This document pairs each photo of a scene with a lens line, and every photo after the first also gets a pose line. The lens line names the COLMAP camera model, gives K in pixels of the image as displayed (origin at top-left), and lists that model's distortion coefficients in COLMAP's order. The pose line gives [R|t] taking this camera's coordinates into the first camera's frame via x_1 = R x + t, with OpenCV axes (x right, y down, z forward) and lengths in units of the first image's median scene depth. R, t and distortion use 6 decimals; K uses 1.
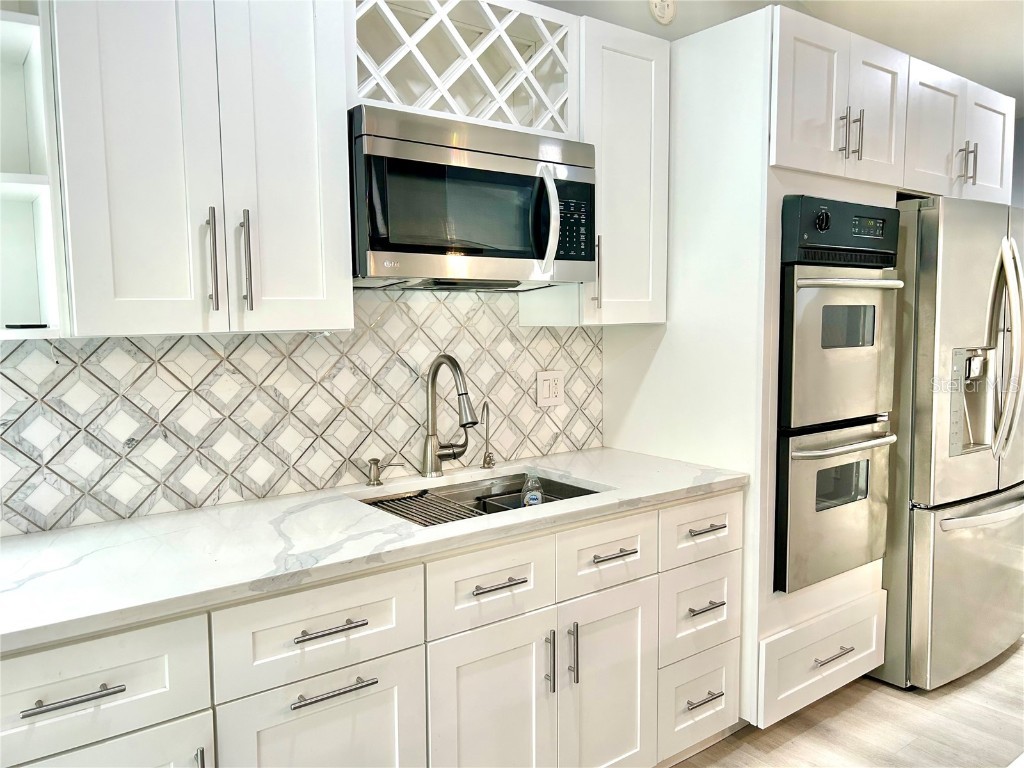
lens RADIAL K [[780.0, 0, 513.8], [0, 780.0, 381.8], [0, 0, 1]] dist [0.030104, -0.041830]
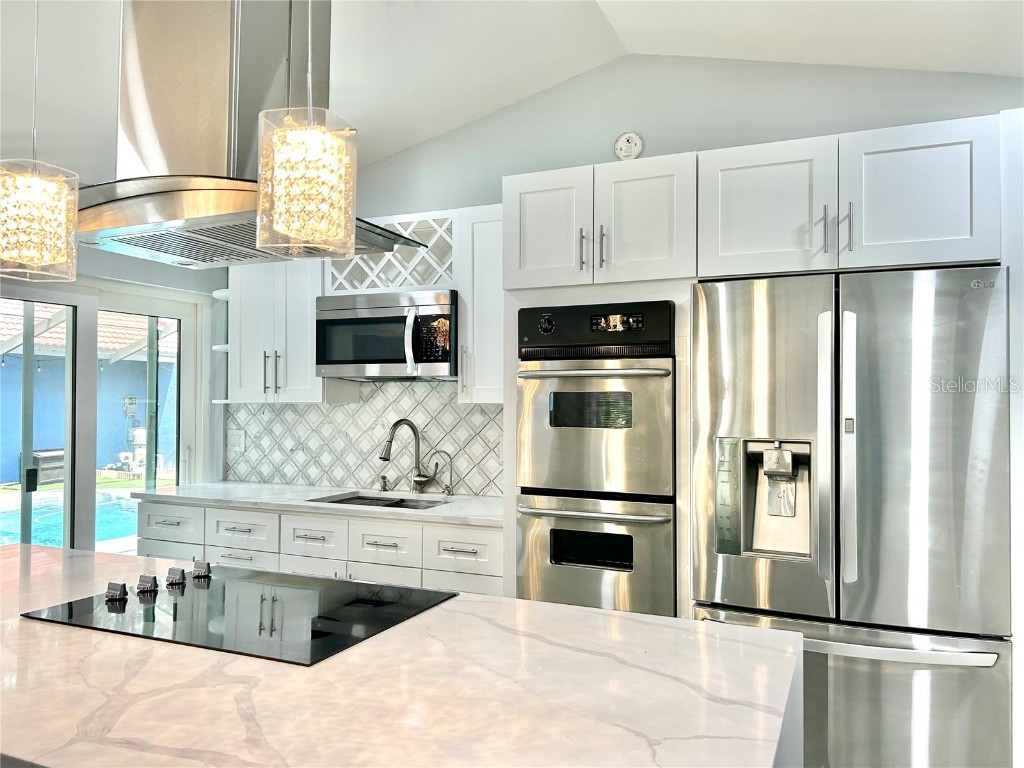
lens RADIAL K [[780.0, 0, 516.6], [0, 780.0, 382.1], [0, 0, 1]] dist [0.030104, -0.041830]
pose [[0.484535, -0.005849, -0.874753, 1.727895], [-0.081613, 0.995314, -0.051861, -0.053668], [0.870957, 0.096520, 0.481787, 0.427529]]
